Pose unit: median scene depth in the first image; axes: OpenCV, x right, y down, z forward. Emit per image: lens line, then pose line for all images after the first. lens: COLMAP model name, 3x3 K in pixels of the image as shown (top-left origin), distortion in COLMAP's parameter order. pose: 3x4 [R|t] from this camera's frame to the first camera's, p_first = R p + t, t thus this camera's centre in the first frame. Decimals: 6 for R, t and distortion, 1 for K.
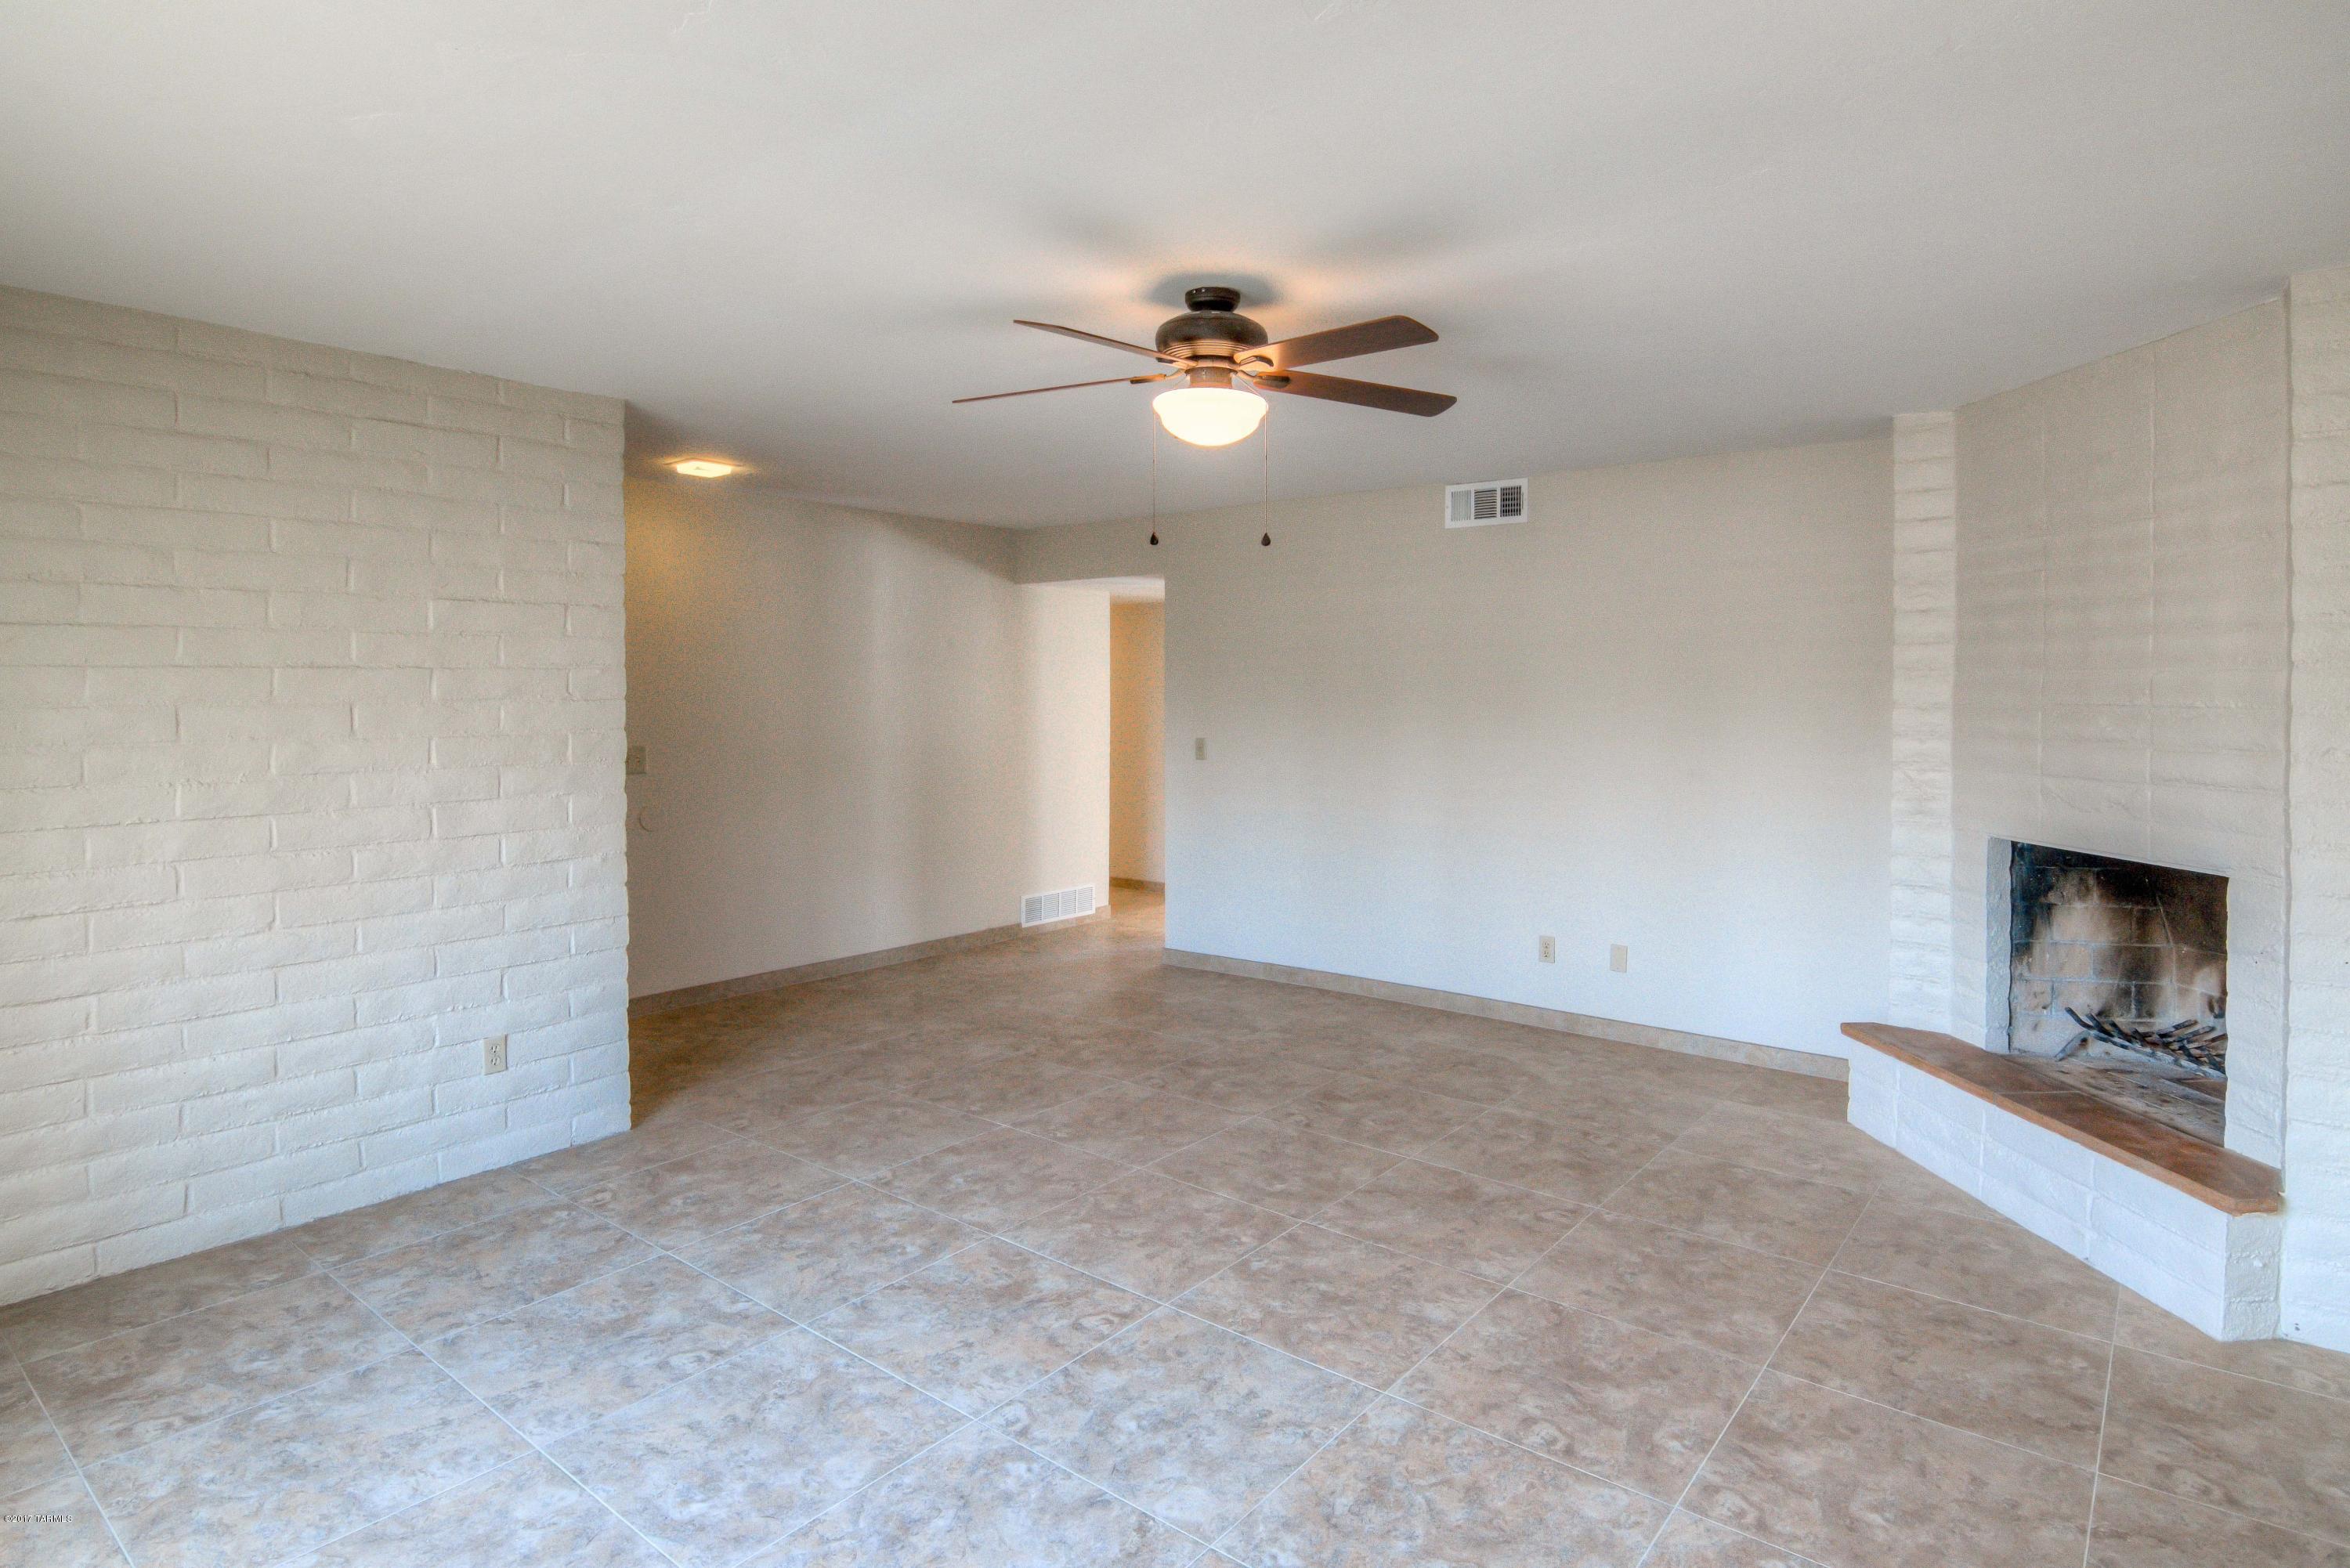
lens RADIAL K [[1241.8, 0, 1184.3], [0, 1241.8, 688.9], [0, 0, 1]] dist [0.001701, -0.013753]
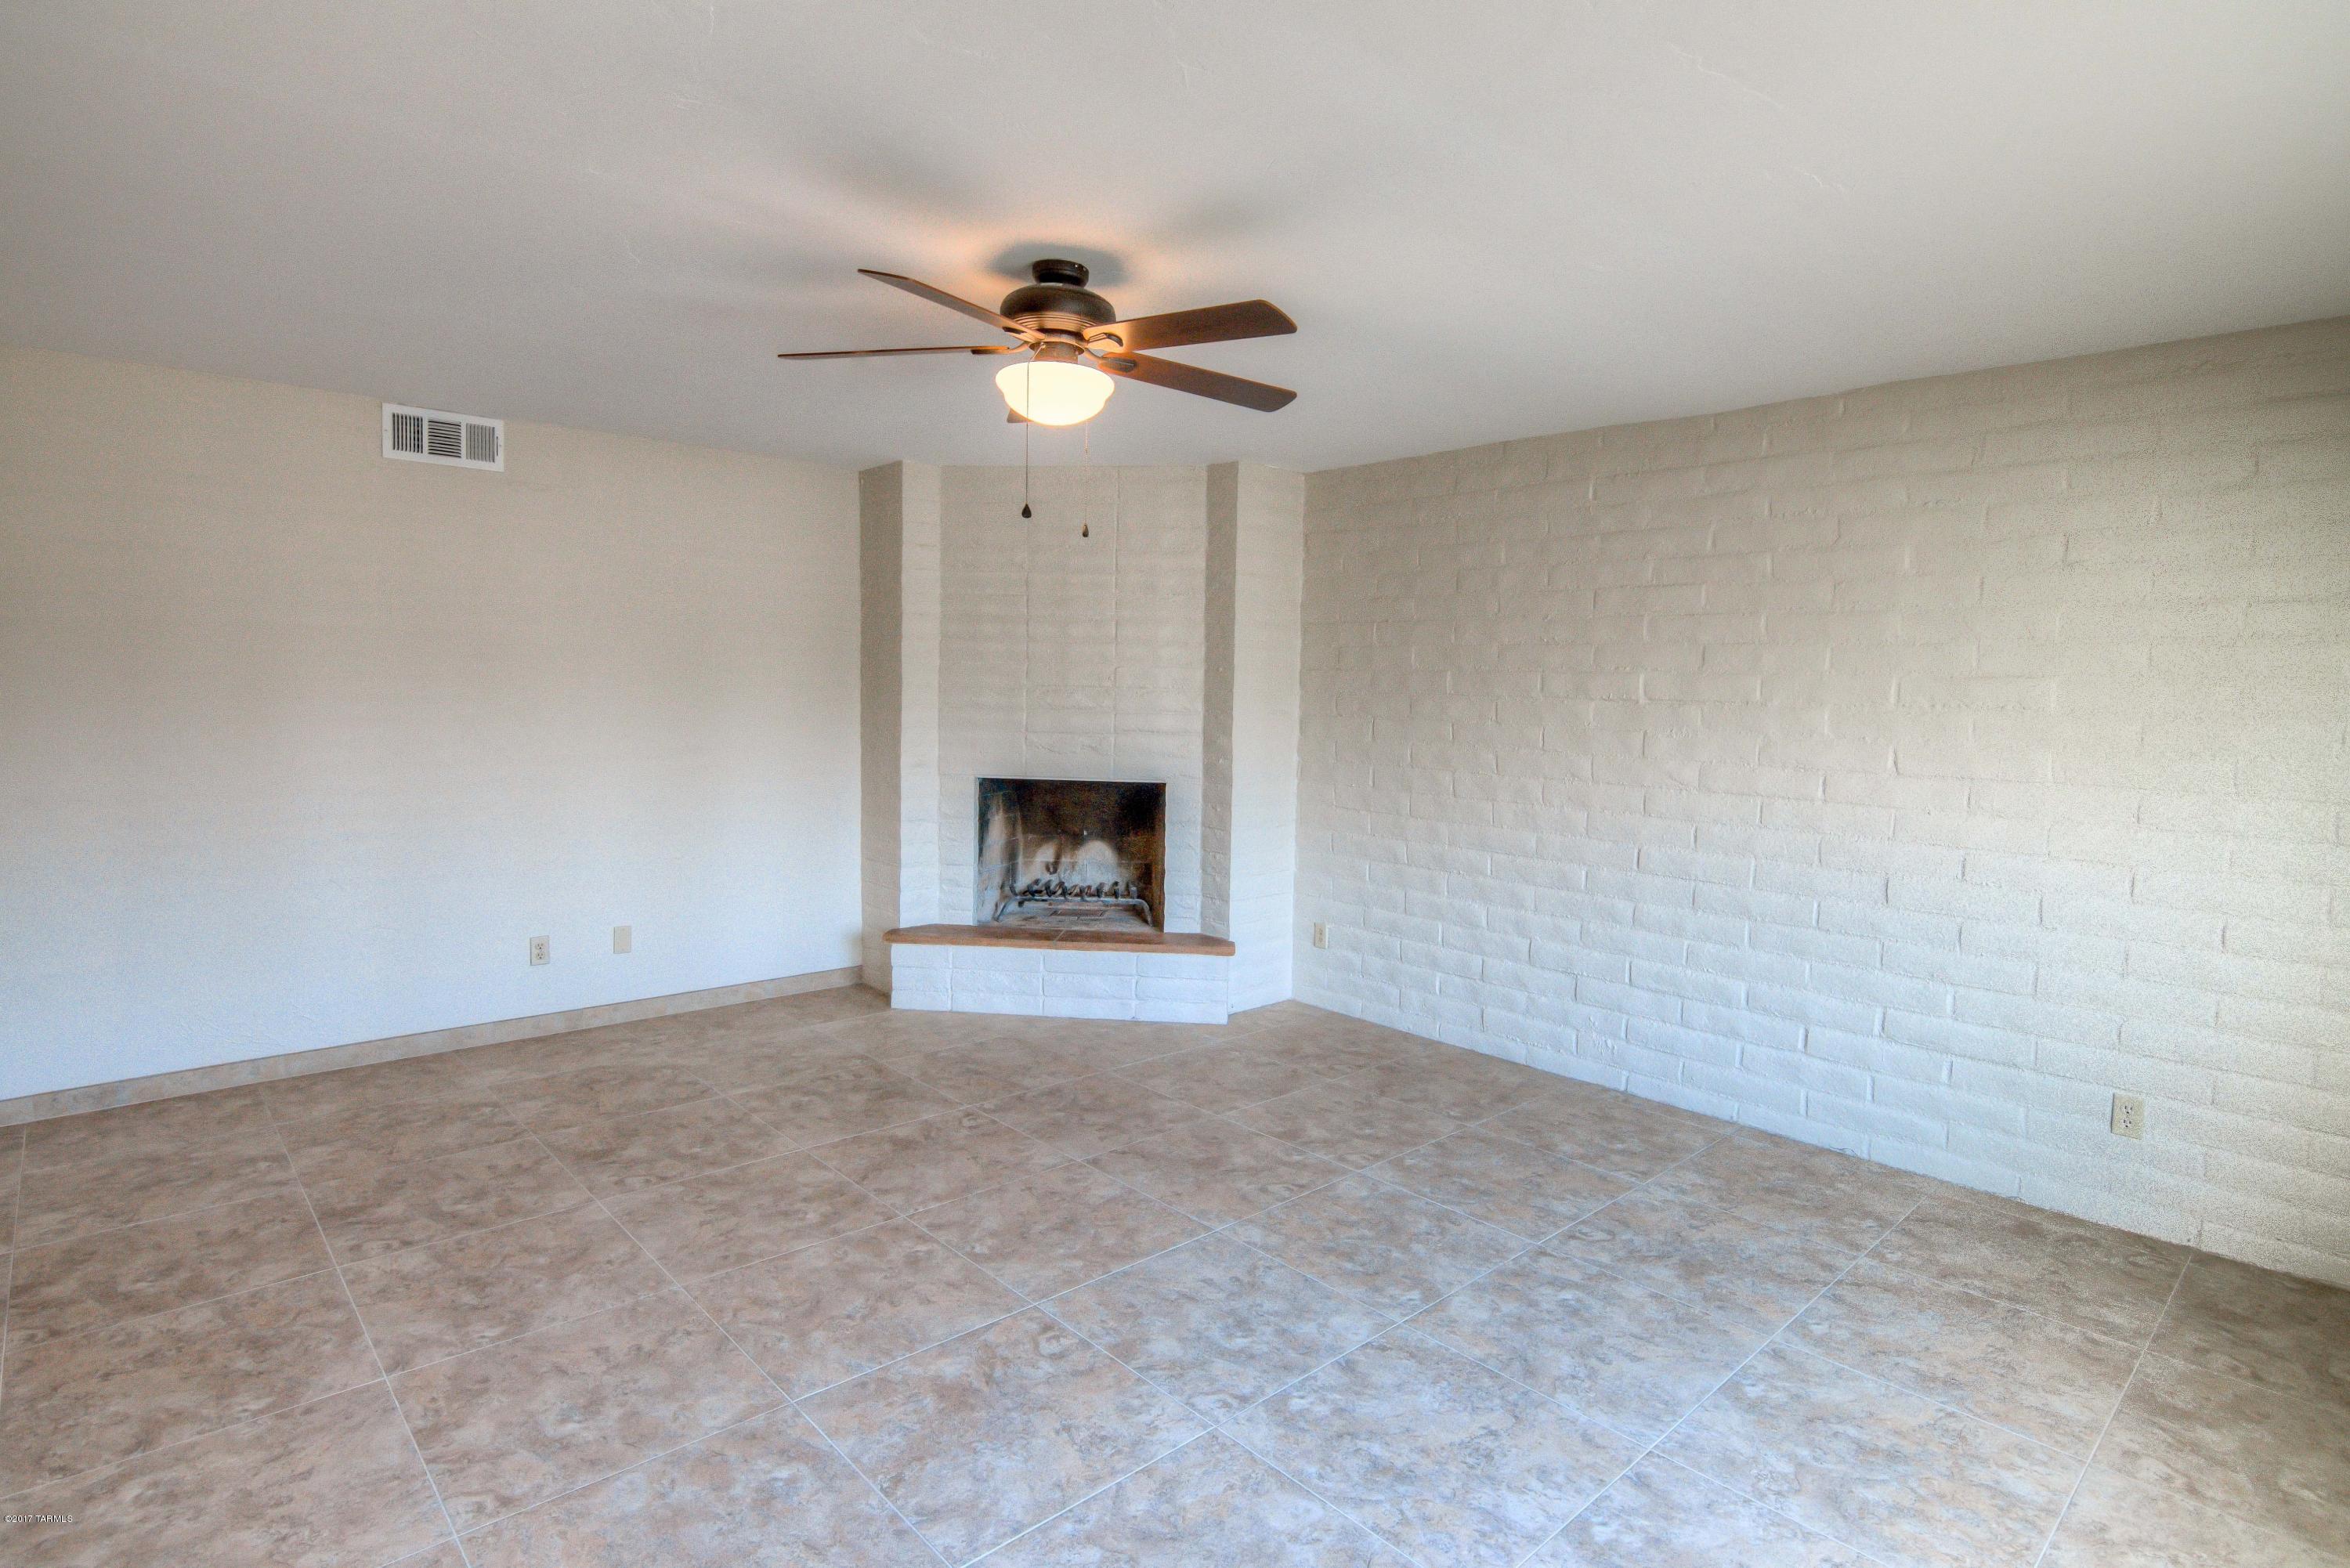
lens RADIAL K [[1198.2, 0, 1173.2], [0, 1198.2, 692.0], [0, 0, 1]] dist [0.000649, -0.011722]
pose [[0.155713, -0.005735, 0.987786, -0.812147], [-0.021807, 0.999719, 0.009242, 0.004538], [-0.987562, -0.022980, 0.155544, 0.666918]]
